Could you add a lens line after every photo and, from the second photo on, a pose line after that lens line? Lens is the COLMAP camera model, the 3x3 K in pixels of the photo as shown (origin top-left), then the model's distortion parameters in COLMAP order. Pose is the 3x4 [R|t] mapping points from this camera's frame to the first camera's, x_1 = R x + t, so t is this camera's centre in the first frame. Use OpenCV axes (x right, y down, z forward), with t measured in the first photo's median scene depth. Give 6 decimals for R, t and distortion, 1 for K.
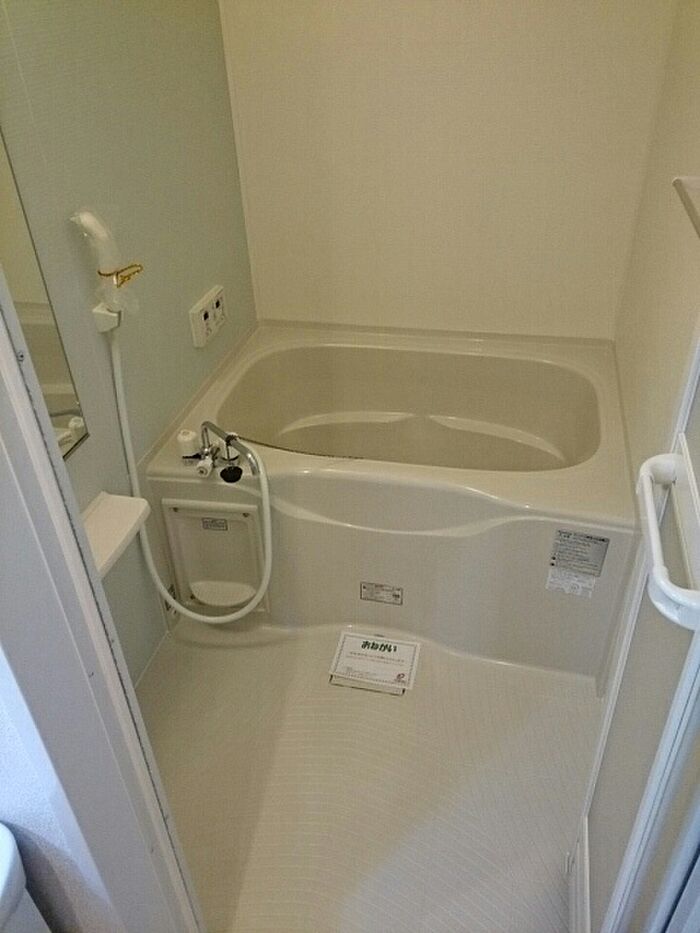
lens RADIAL K [[744.5, 0, 349.9], [0, 744.5, 468.0], [0, 0, 1]] dist [0.060122, 0.000068]
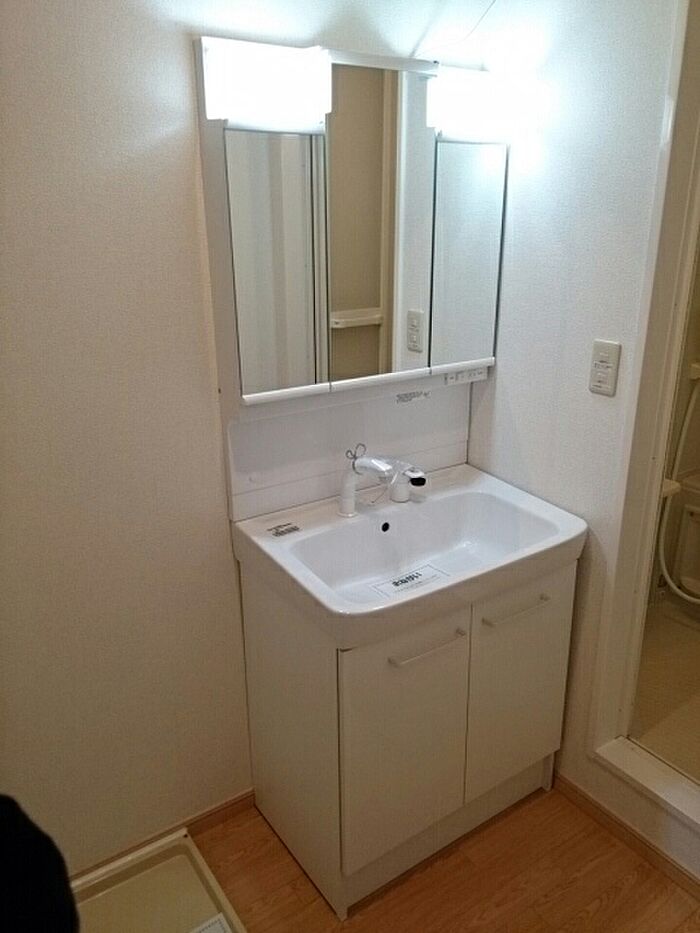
lens RADIAL K [[744.5, 0, 349.5], [0, 744.5, 466.9], [0, 0, 1]] dist [0.060122, 0.000068]
pose [[0.719342, 0.257593, -0.645130, 0.229789], [-0.410492, 0.906837, -0.095623, 0.398569], [0.560396, 0.333606, 0.758066, -0.582825]]
